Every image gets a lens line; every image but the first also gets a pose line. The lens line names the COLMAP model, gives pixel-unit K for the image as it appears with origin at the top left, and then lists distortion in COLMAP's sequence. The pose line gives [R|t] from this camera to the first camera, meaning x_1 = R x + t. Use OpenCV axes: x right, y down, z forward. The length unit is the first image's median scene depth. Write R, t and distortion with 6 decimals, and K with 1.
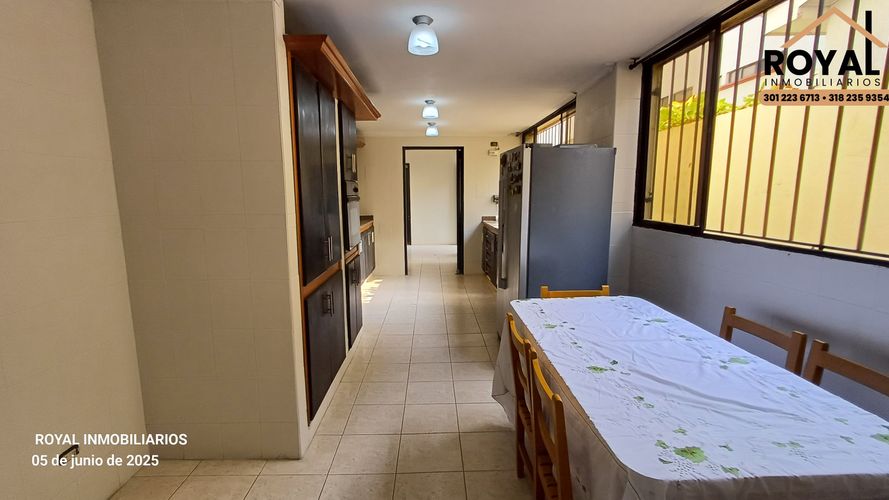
lens RADIAL K [[404.1, 0, 447.5], [0, 404.1, 249.9], [0, 0, 1]] dist [0.005165, -0.000762]
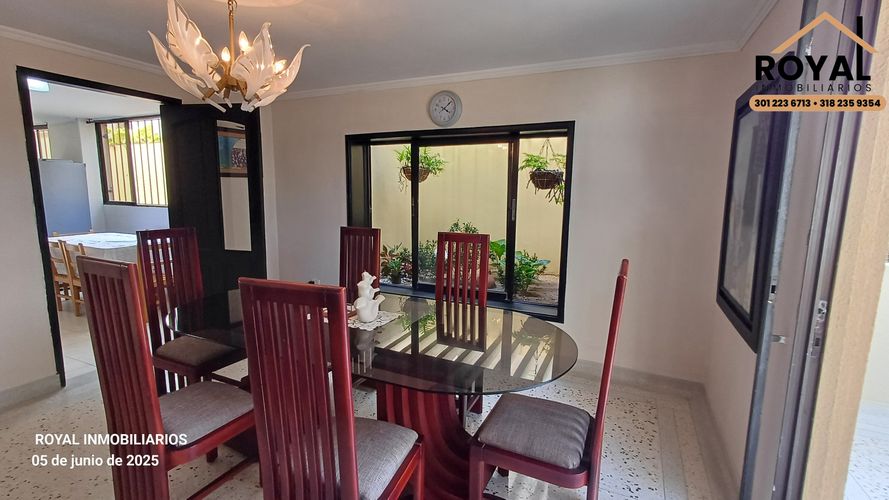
lens RADIAL K [[404.1, 0, 441.2], [0, 404.1, 247.4], [0, 0, 1]] dist [0.005165, -0.000762]
pose [[0.441069, -0.120815, 0.889304, -0.597319], [0.110917, 0.990639, 0.079570, 0.173901], [-0.890593, 0.063543, 0.450340, -1.342106]]
